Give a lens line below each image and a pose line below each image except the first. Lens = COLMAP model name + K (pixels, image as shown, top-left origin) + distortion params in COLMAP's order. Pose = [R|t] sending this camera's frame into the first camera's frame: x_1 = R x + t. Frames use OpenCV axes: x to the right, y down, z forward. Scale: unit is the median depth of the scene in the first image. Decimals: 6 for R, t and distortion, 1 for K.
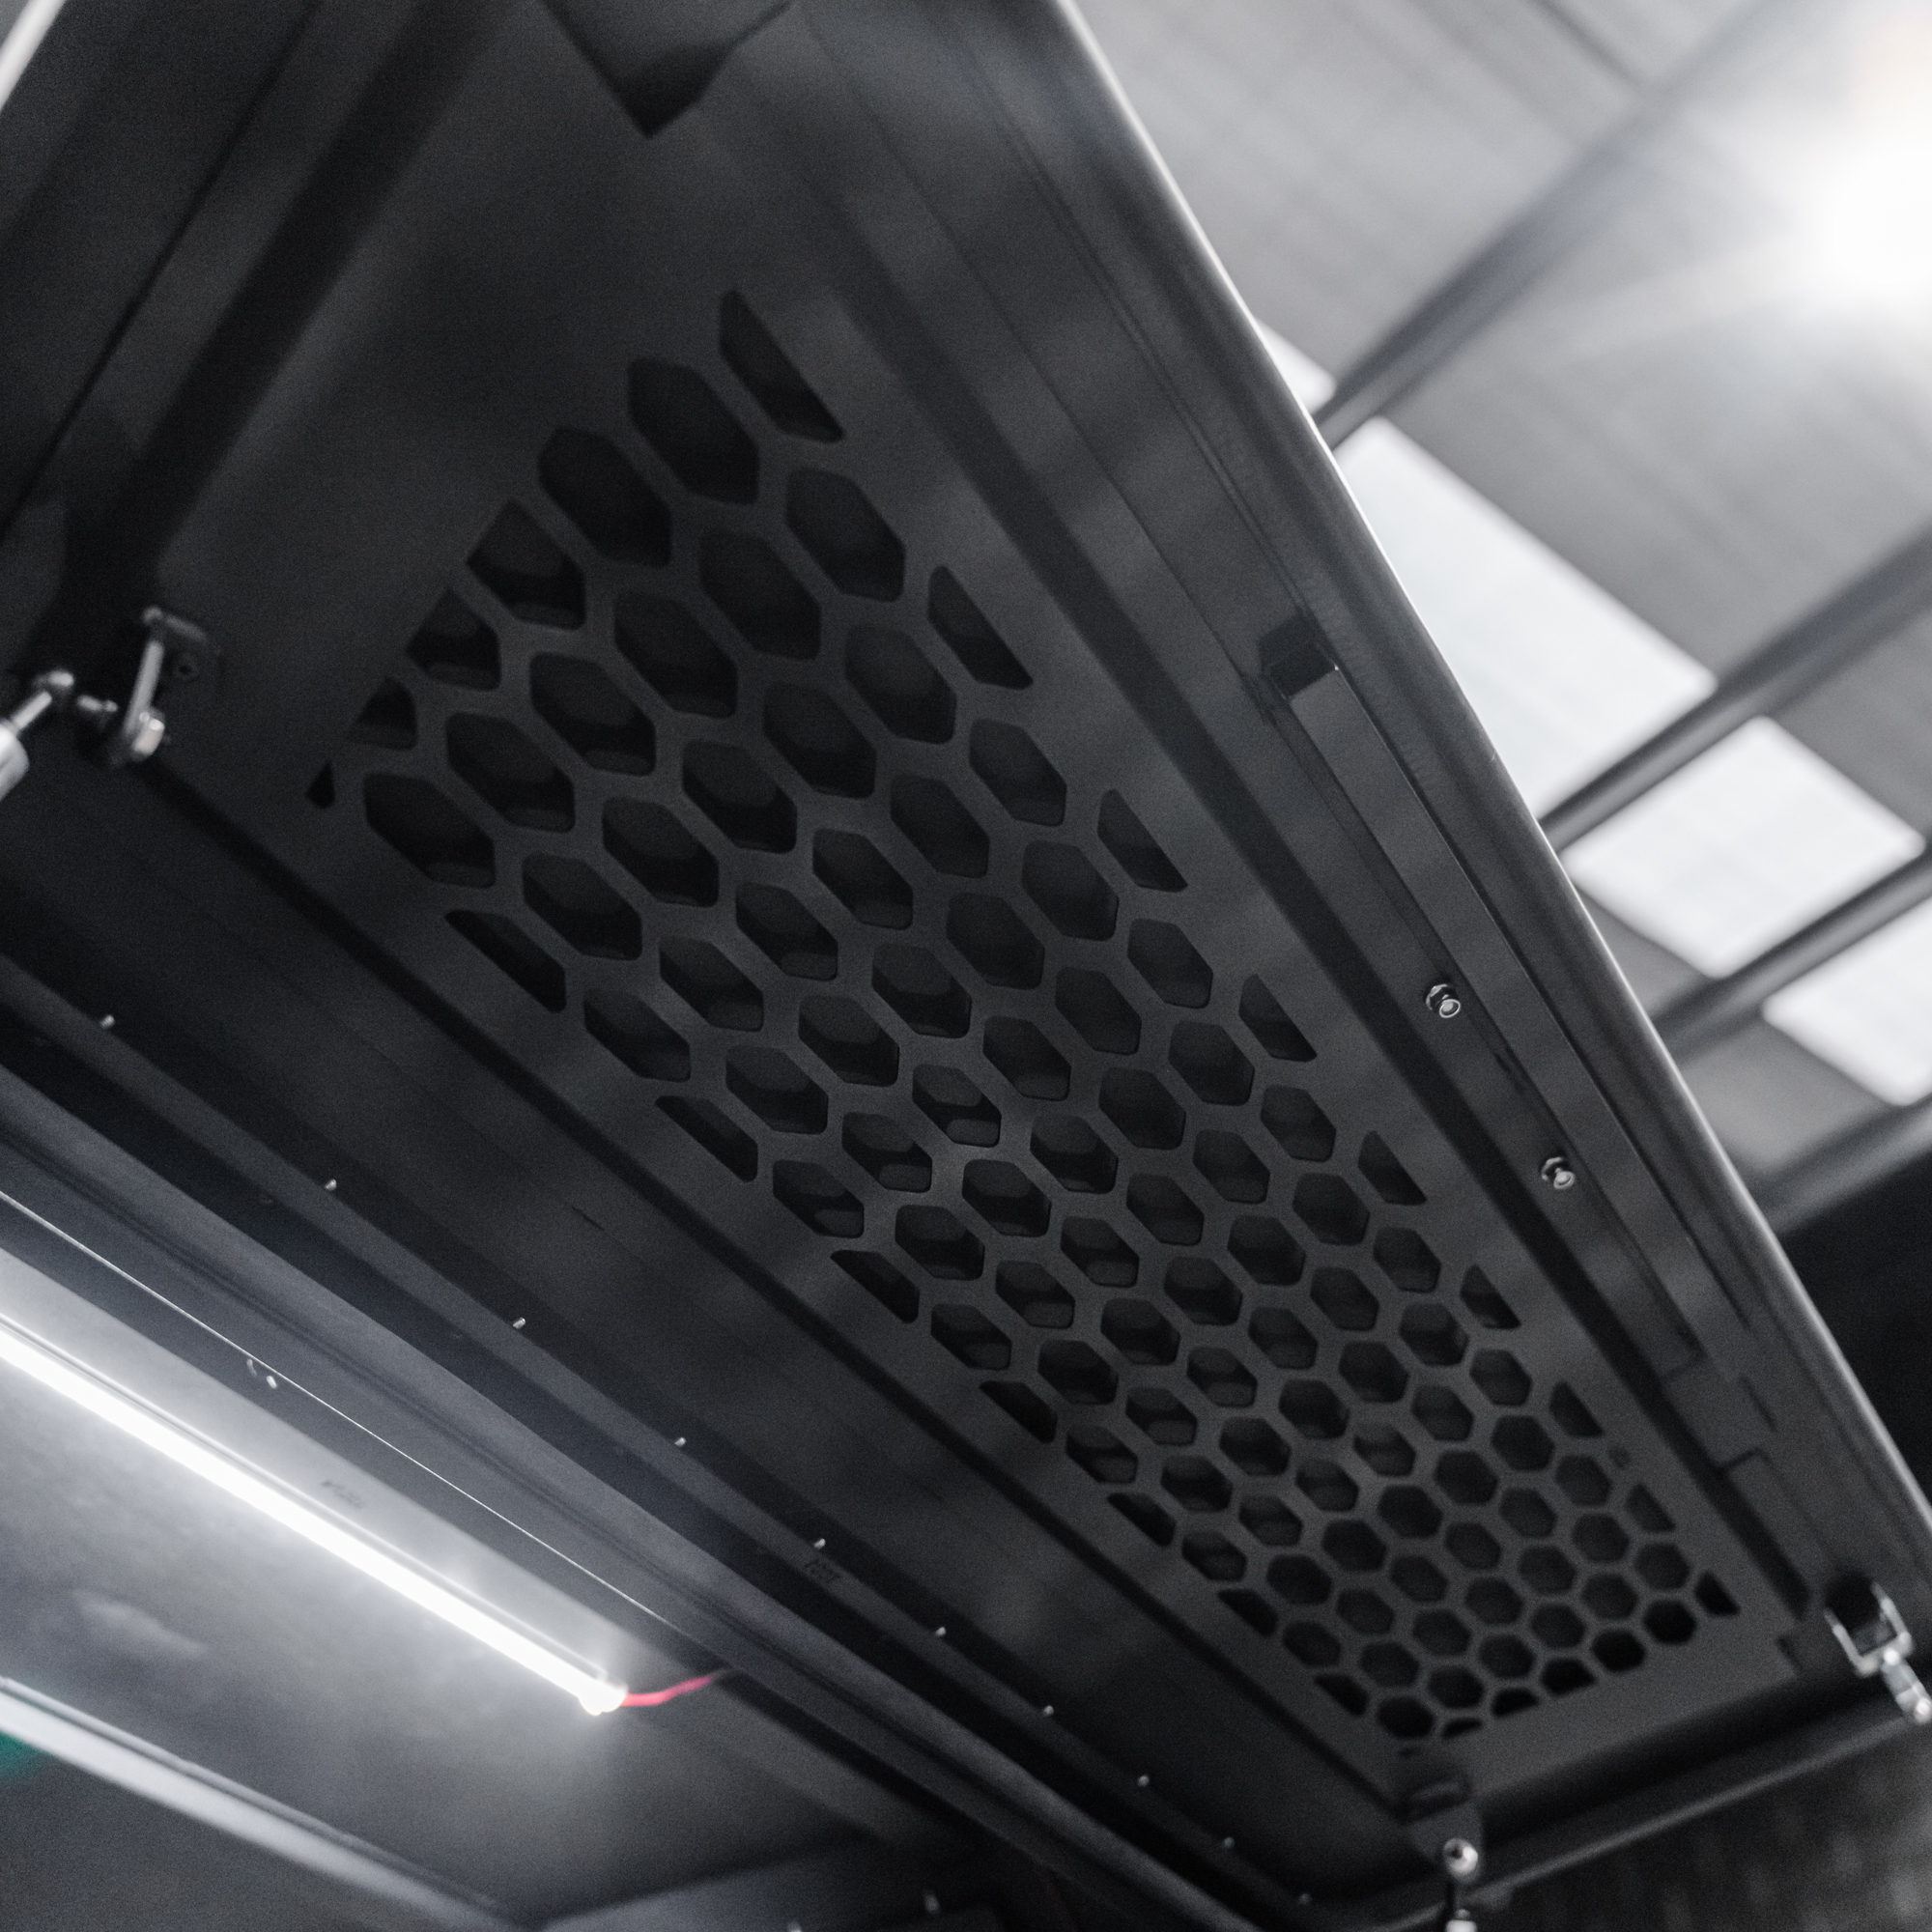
lens RADIAL K [[2488.3, 0, 966.0], [0, 2488.3, 966.0], [0, 0, 1]] dist [0.011328, 0.012197]
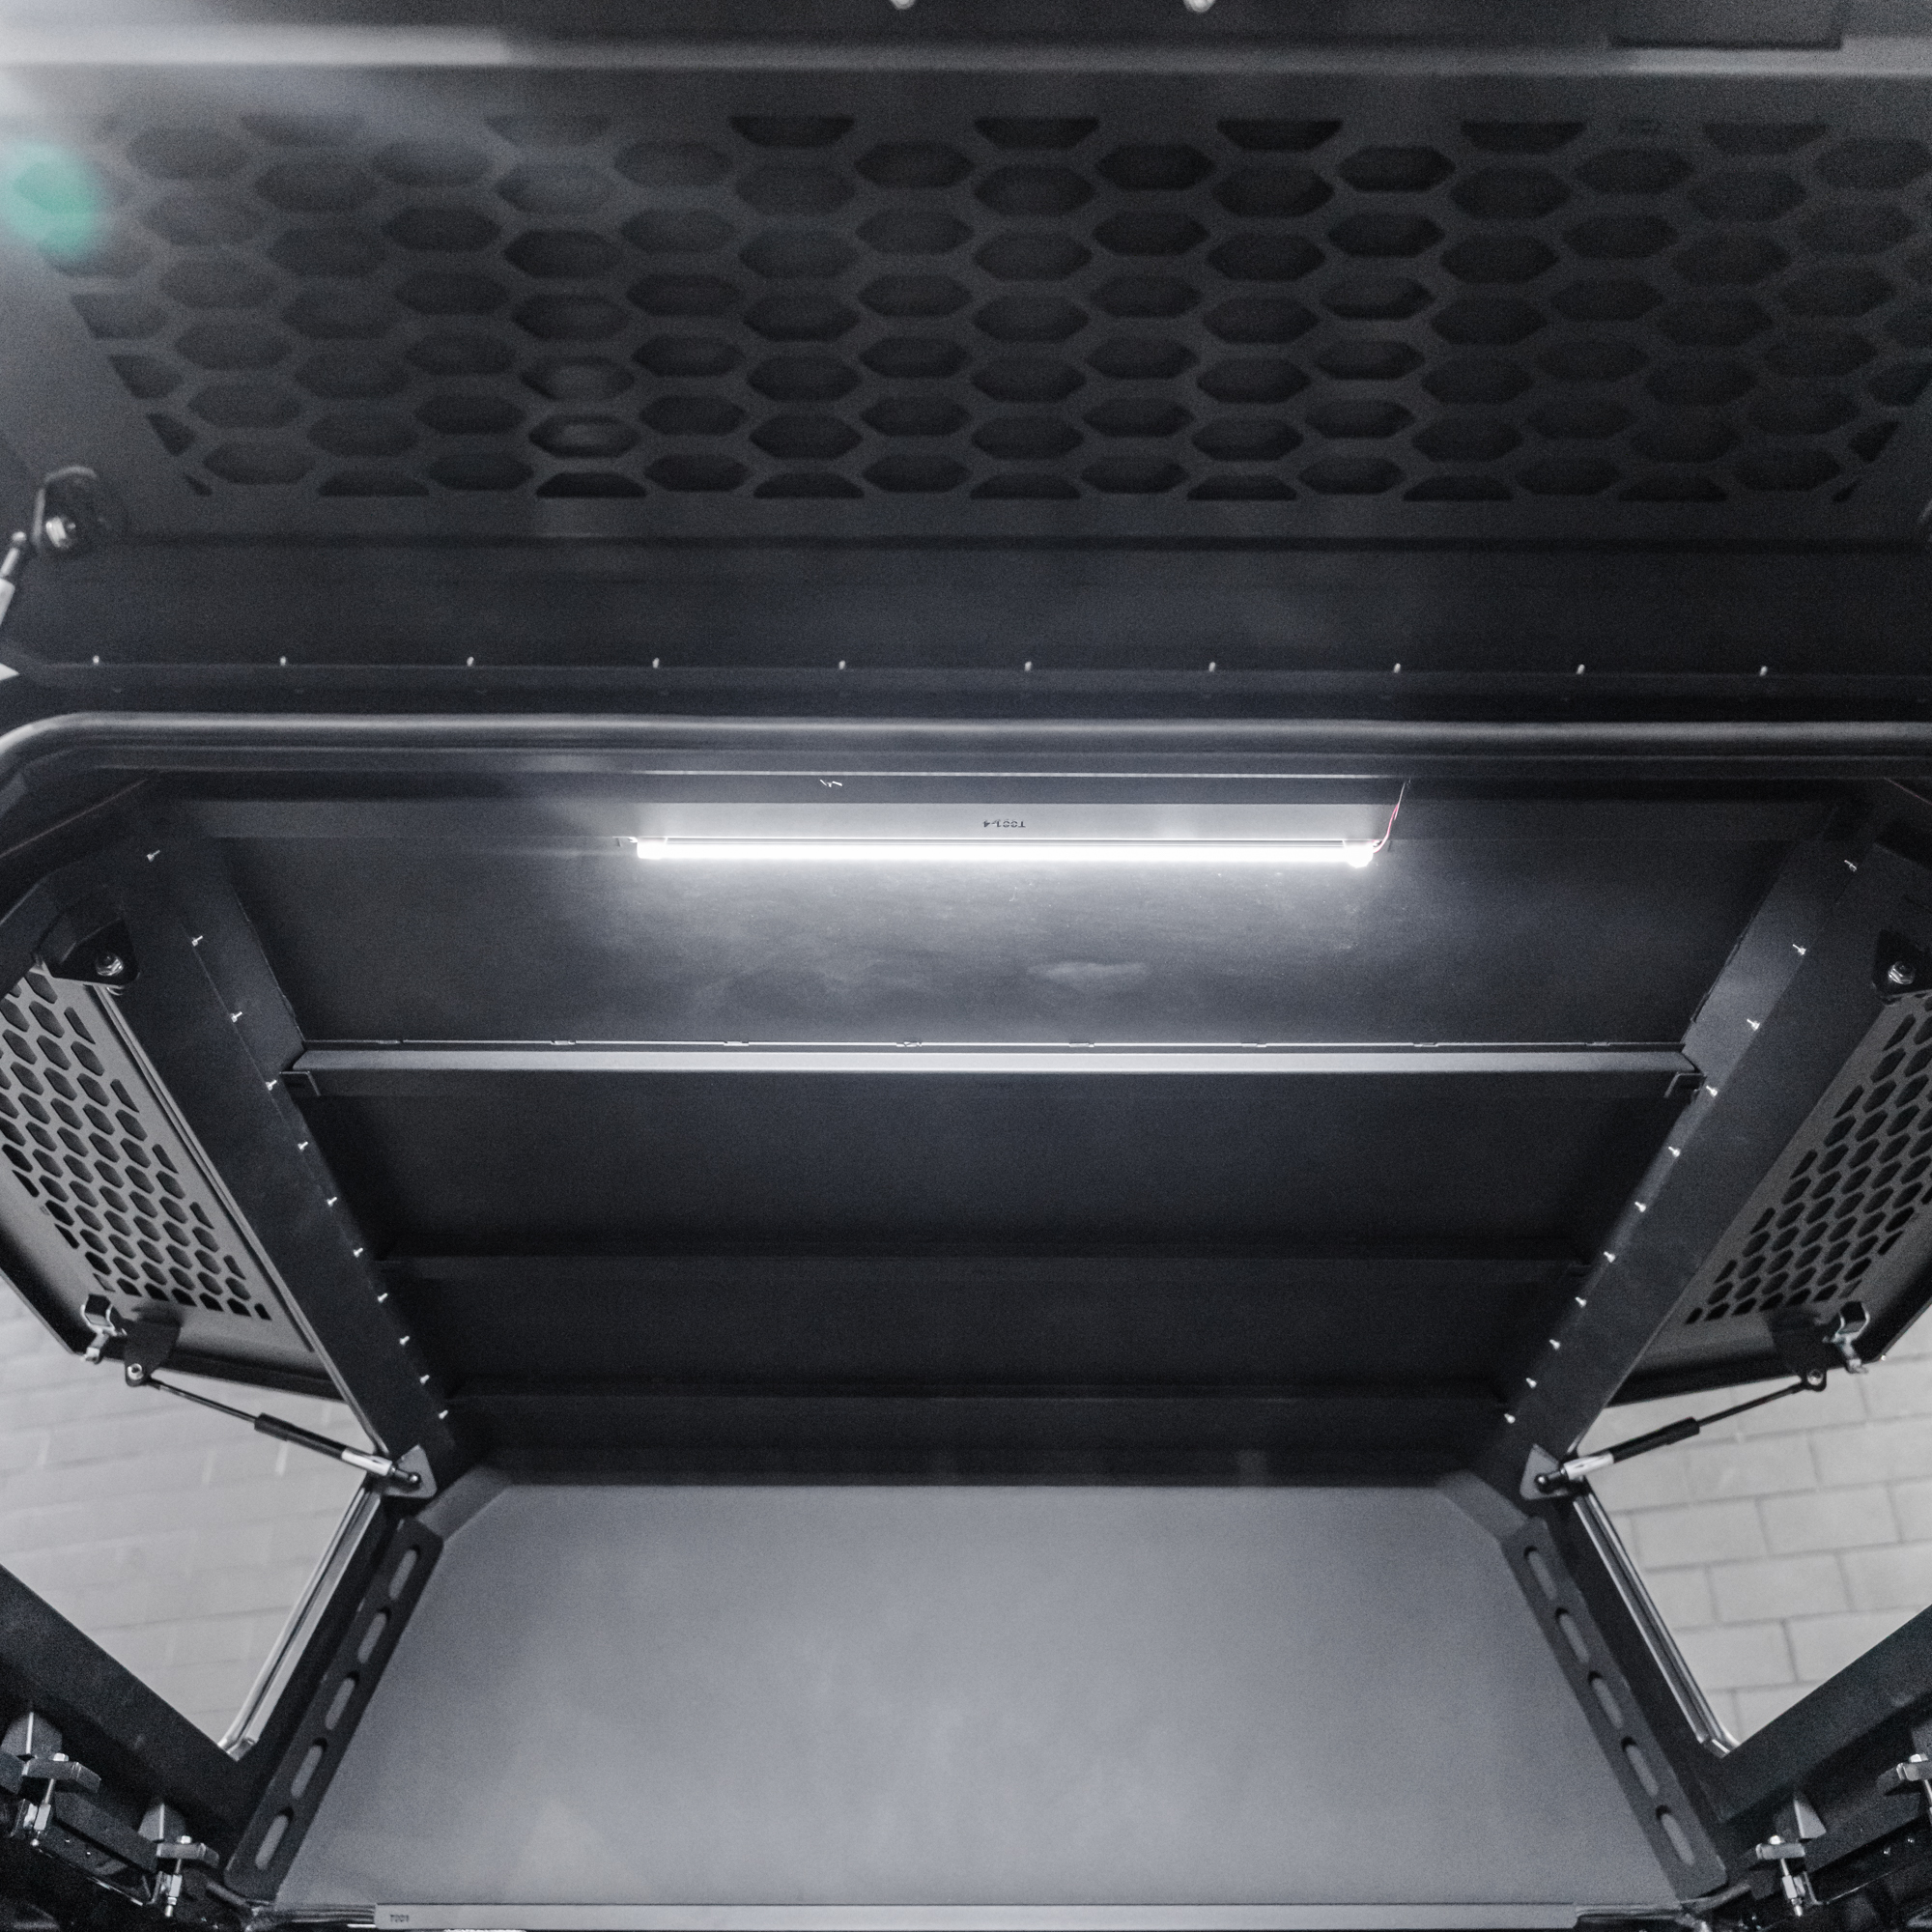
lens RADIAL K [[1972.4, 0, 966.0], [0, 1972.4, 966.0], [0, 0, 1]] dist [-0.023471, 0.026908]
pose [[0.503149, -0.457200, -0.733355, 0.591765], [0.545113, 0.826386, -0.141201, 0.471641], [0.670592, -0.328716, 0.665021, 0.218945]]
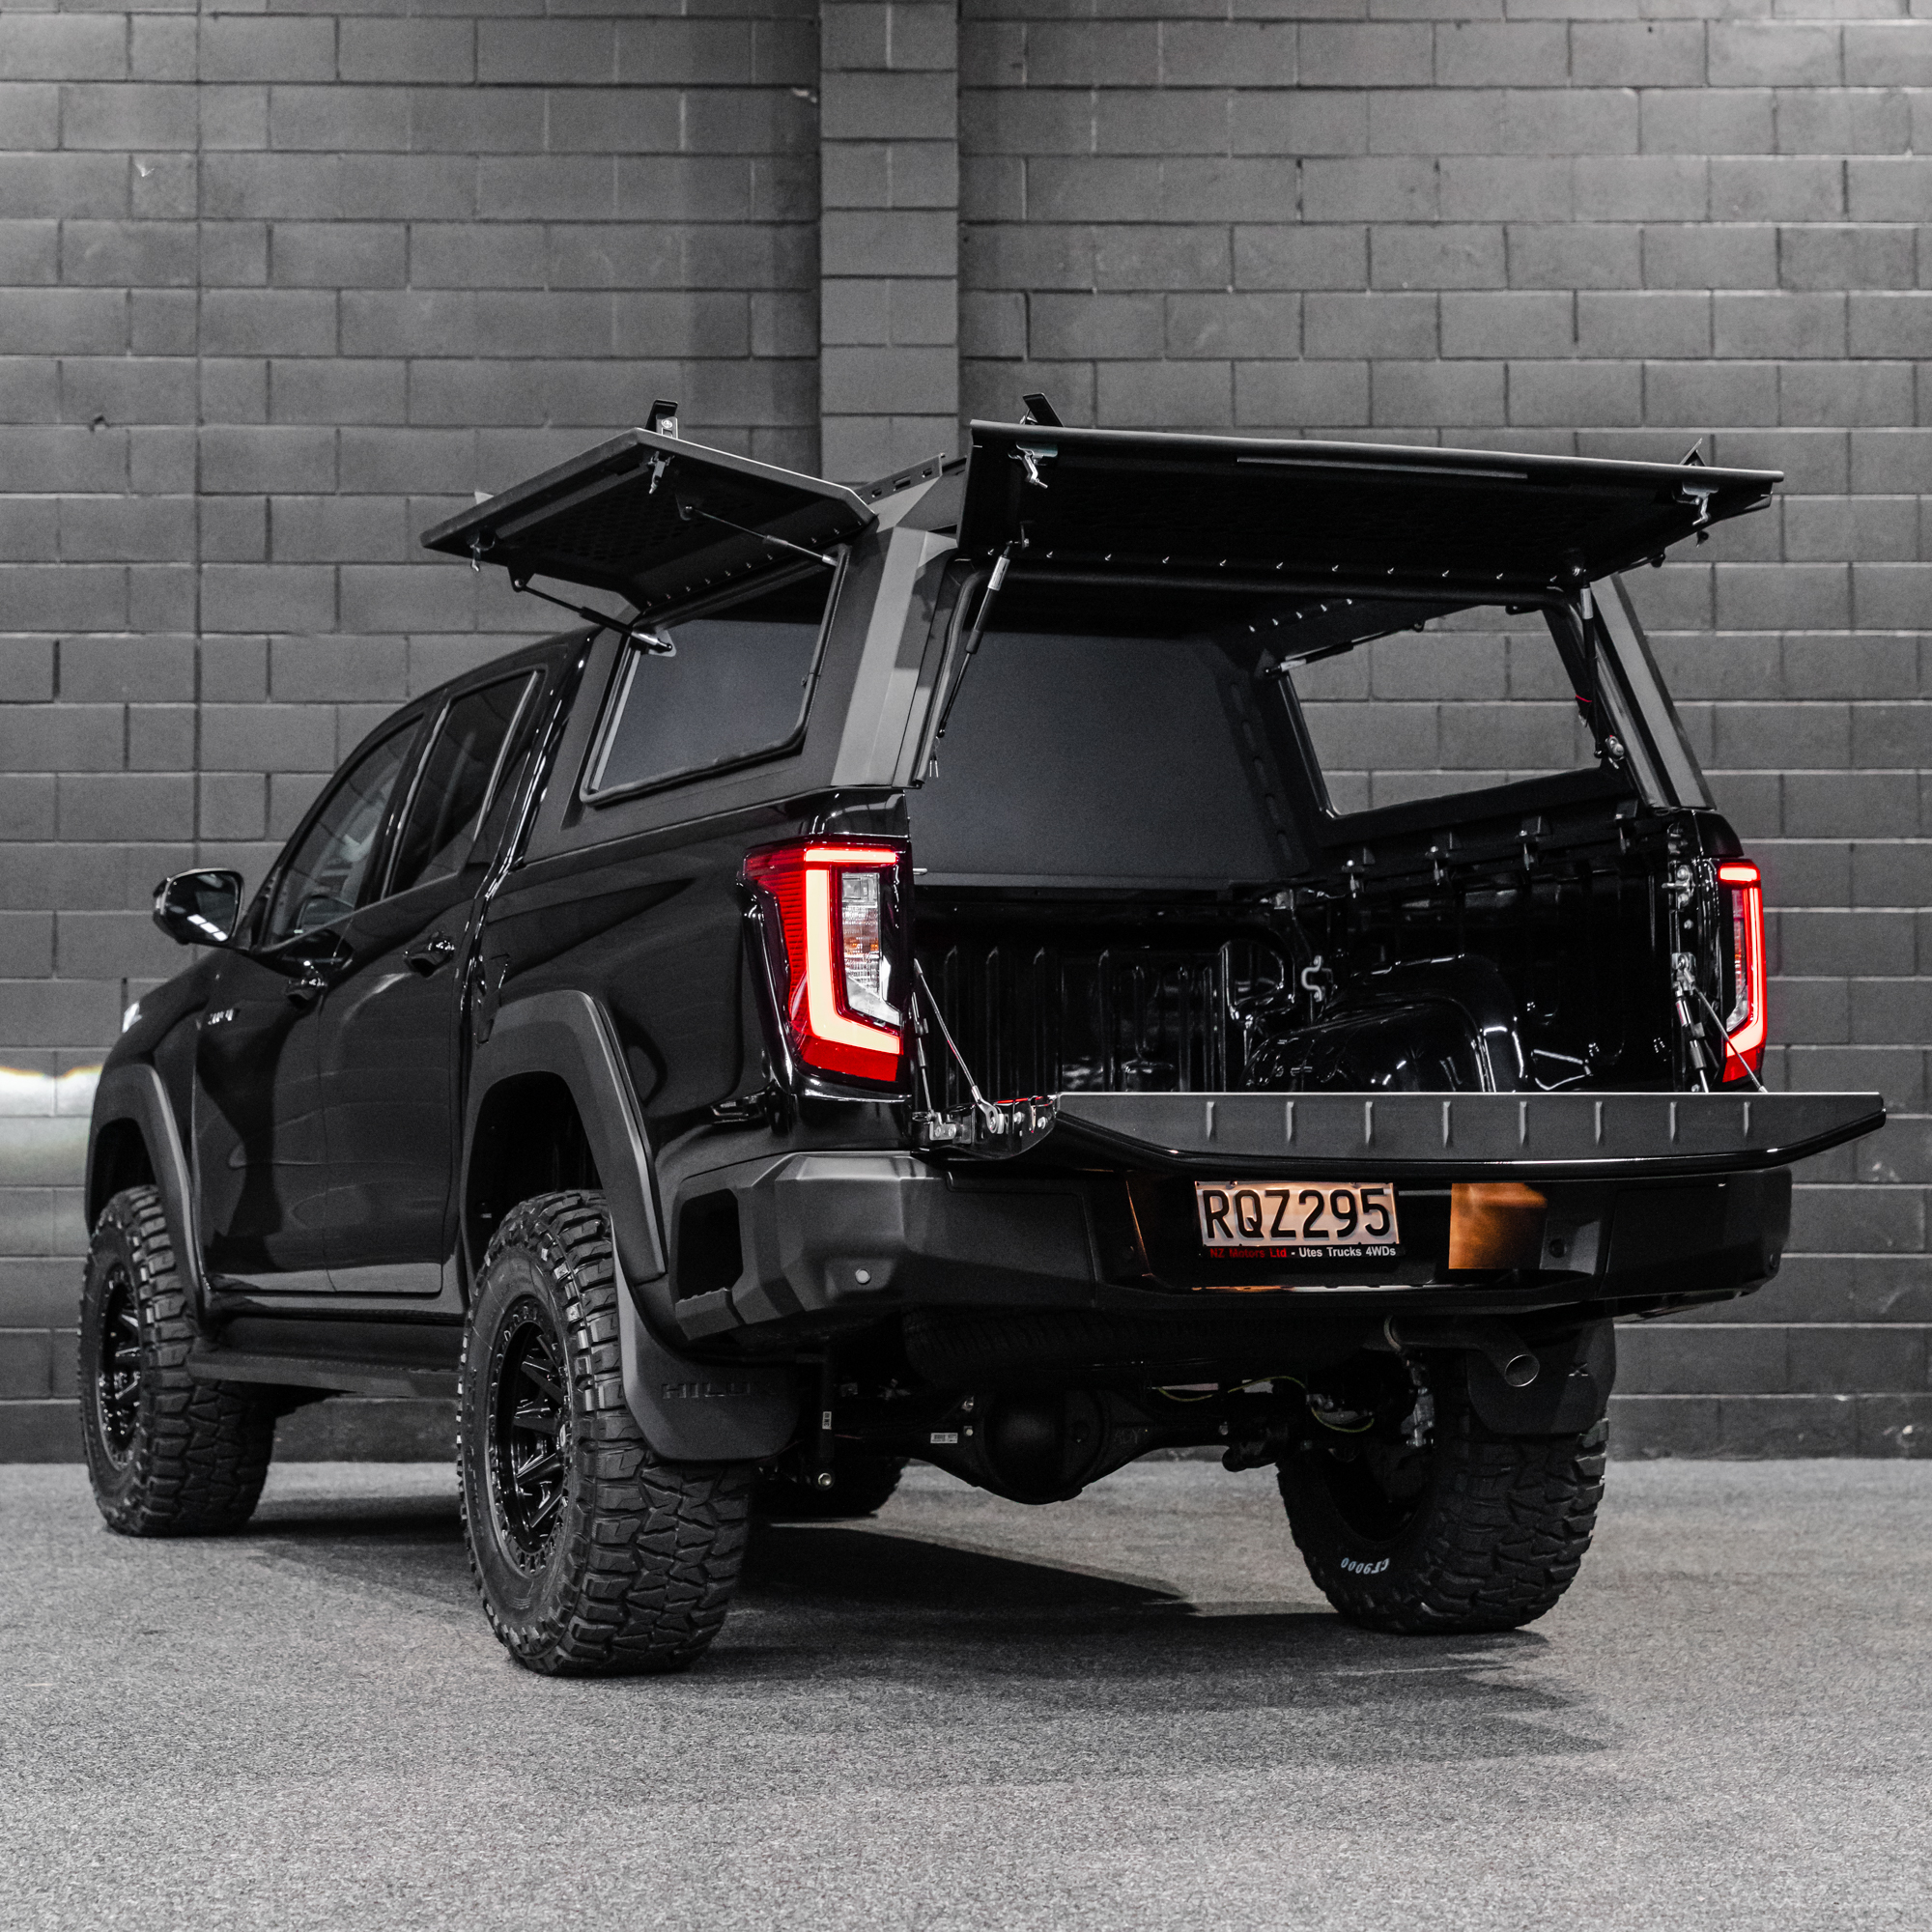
lens RADIAL K [[4578.6, 0, 966.0], [0, 4578.6, 966.0], [0, 0, 1]] dist [-0.014689, 0.683385]
pose [[0.792043, -0.000411, -0.610466, 3.728019], [0.376613, 0.787349, 0.488103, -2.807297], [0.480449, -0.616508, 0.623768, -3.888498]]
